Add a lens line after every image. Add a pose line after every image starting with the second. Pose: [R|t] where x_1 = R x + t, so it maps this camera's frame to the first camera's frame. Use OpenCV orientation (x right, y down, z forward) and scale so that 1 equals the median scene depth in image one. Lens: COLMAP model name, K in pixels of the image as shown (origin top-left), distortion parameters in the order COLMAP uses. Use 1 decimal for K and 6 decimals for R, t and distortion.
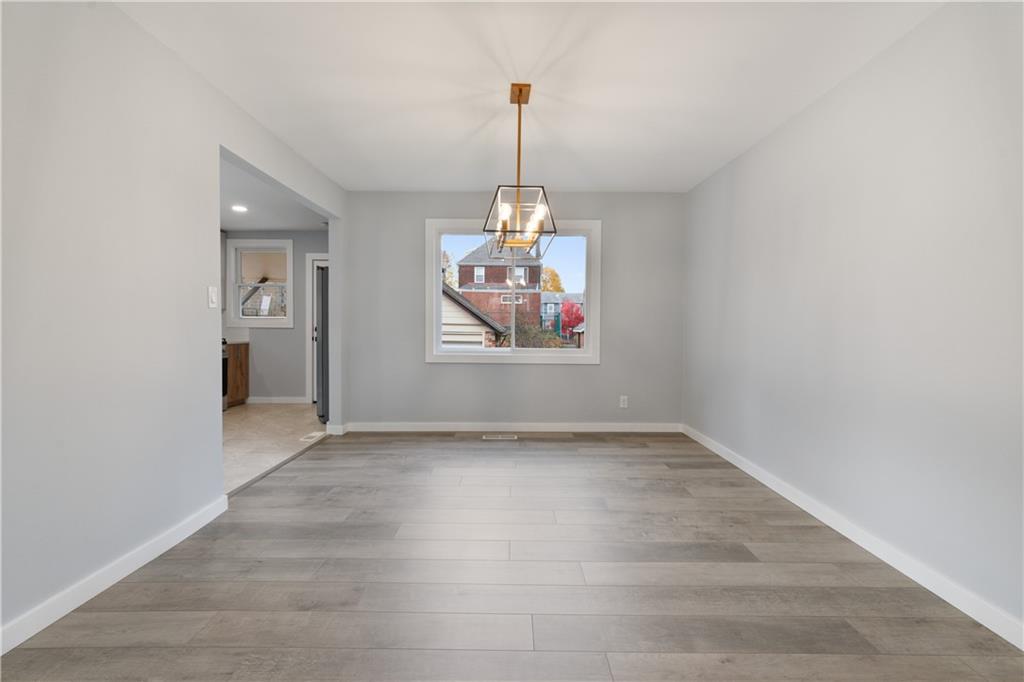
lens RADIAL K [[459.1, 0, 517.0], [0, 459.1, 339.4], [0, 0, 1]] dist [0.004005, 0.000585]
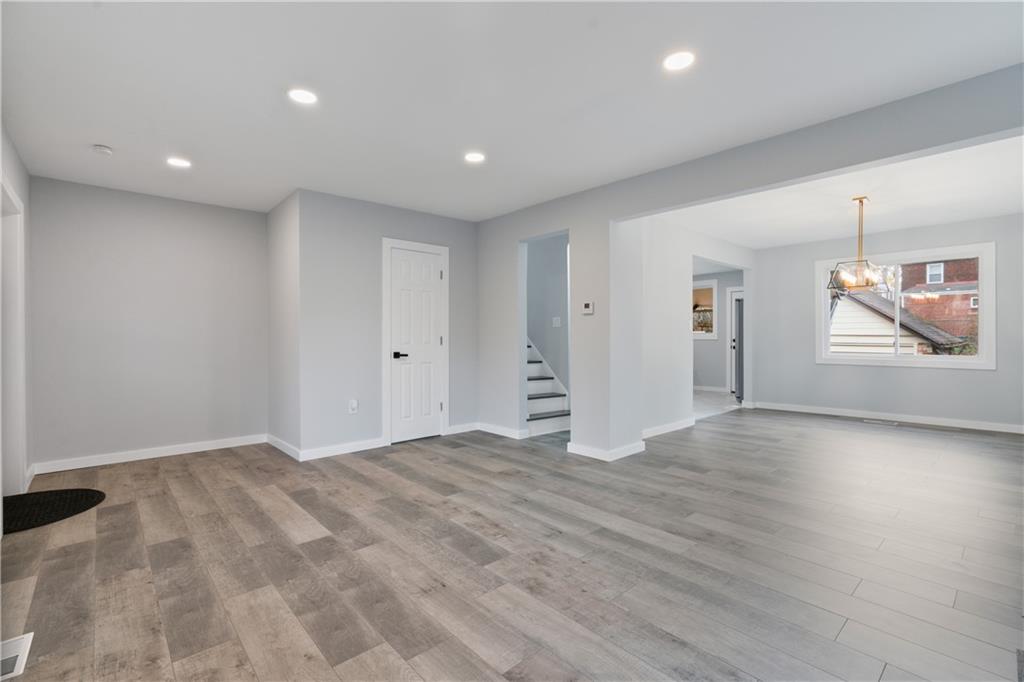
lens RADIAL K [[459.1, 0, 517.0], [0, 459.1, 339.4], [0, 0, 1]] dist [0.004005, 0.000585]
pose [[0.665239, -0.008780, -0.746579, 0.179165], [-0.012627, 0.999656, -0.023008, 0.015251], [0.746524, 0.024733, 0.664898, -0.450216]]
